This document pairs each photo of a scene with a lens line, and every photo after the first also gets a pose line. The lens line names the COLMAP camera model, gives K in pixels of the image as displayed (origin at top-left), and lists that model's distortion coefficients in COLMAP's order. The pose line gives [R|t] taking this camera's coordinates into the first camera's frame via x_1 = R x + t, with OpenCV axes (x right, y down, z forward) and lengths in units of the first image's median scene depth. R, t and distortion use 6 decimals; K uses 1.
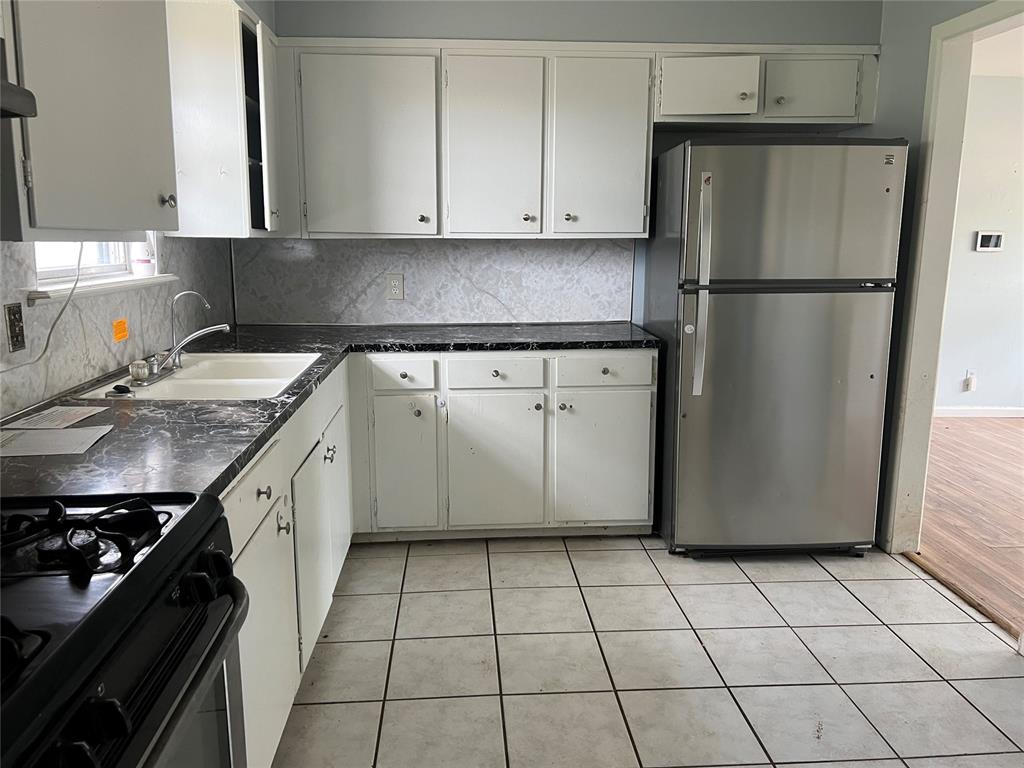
lens RADIAL K [[763.3, 0, 512.0], [0, 763.3, 384.0], [0, 0, 1]] dist [0.099579, -0.132506]
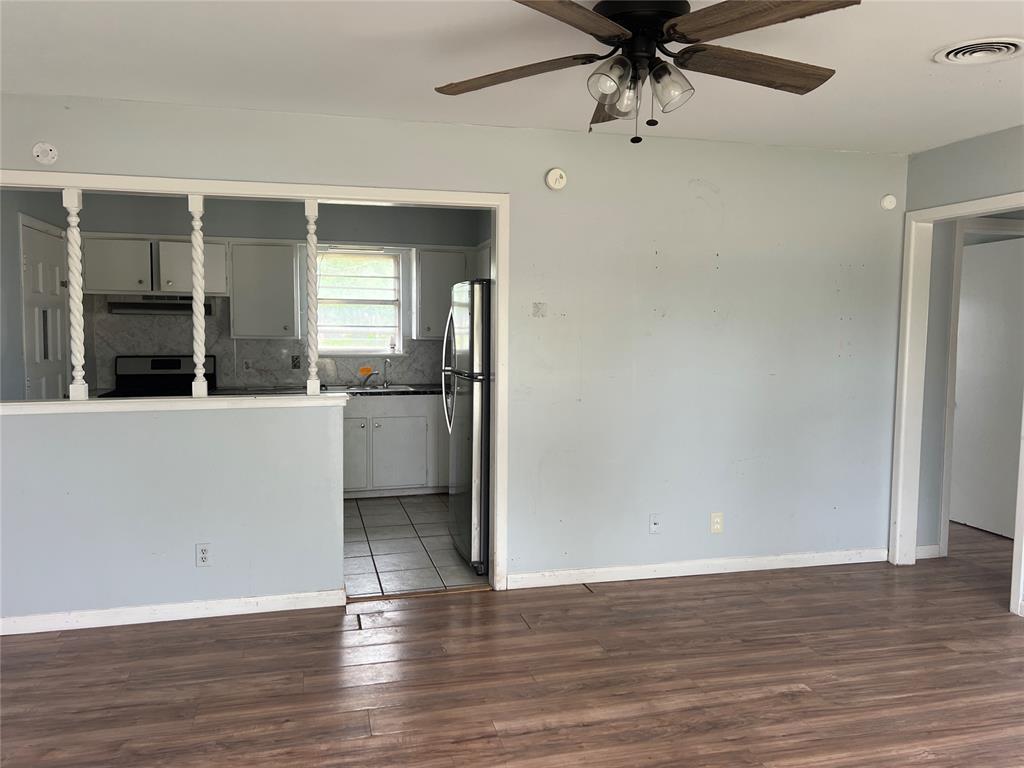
lens RADIAL K [[763.3, 0, 512.0], [0, 763.3, 384.0], [0, 0, 1]] dist [0.099579, -0.132506]
pose [[0.190510, 0.066069, -0.979459, 1.780123], [-0.193102, 0.980762, 0.028598, -0.157419], [0.962506, 0.183687, 0.199603, 0.741145]]
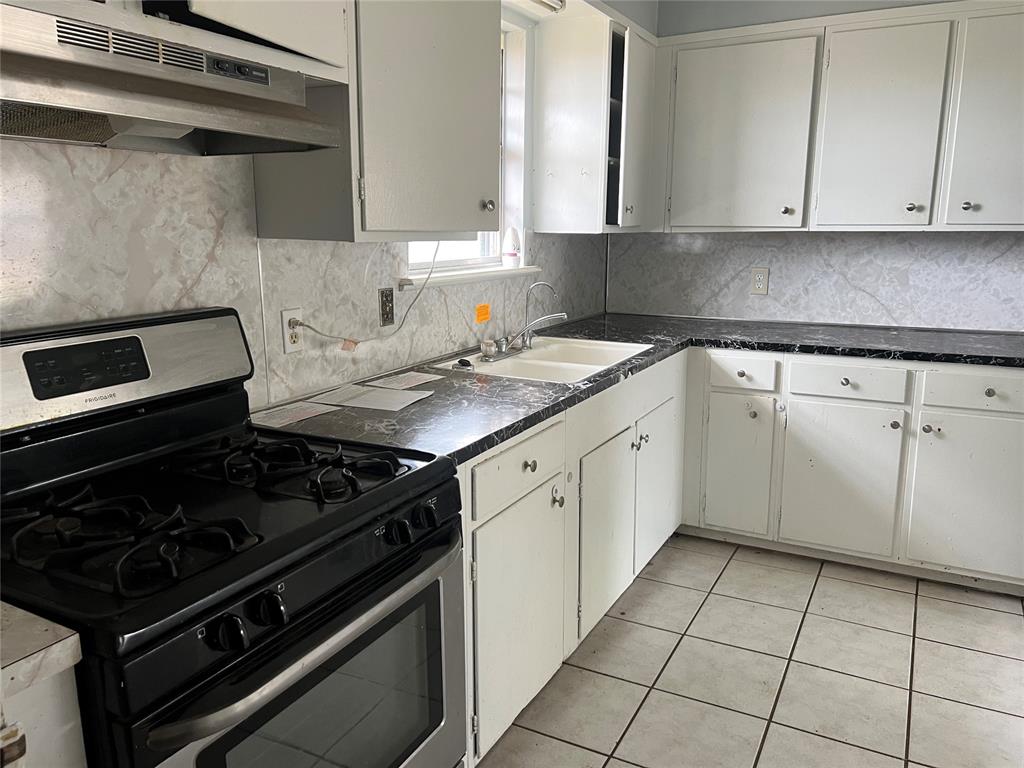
lens RADIAL K [[769.6, 0, 528.3], [0, 769.6, 387.6], [0, 0, 1]] dist [0.099101, -0.133757]
pose [[0.854171, 0.106556, -0.508957, 0.127556], [-0.096644, 0.994257, 0.045963, -0.012931], [0.510932, 0.009927, 0.859564, 0.017727]]
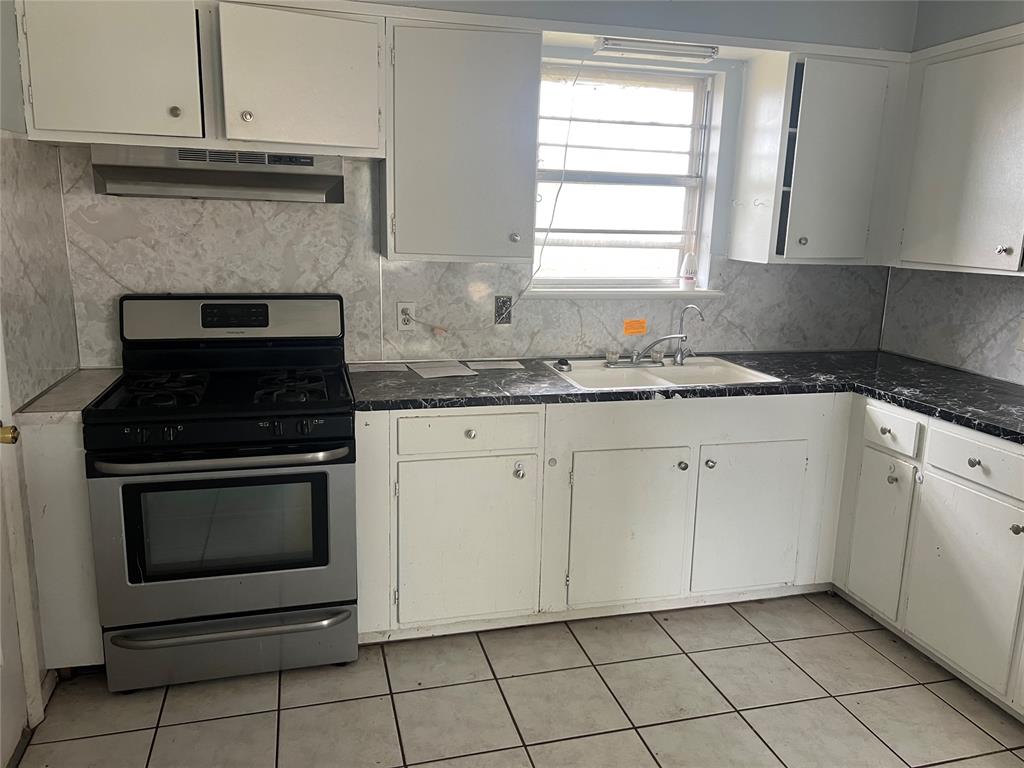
lens RADIAL K [[792.0, 0, 533.2], [0, 792.0, 397.7], [0, 0, 1]] dist [0.108056, -0.150964]
pose [[0.204702, 0.218544, -0.954115, 0.621161], [-0.213198, 0.961308, 0.174450, -0.118909], [0.955324, 0.167705, 0.243375, 0.392401]]
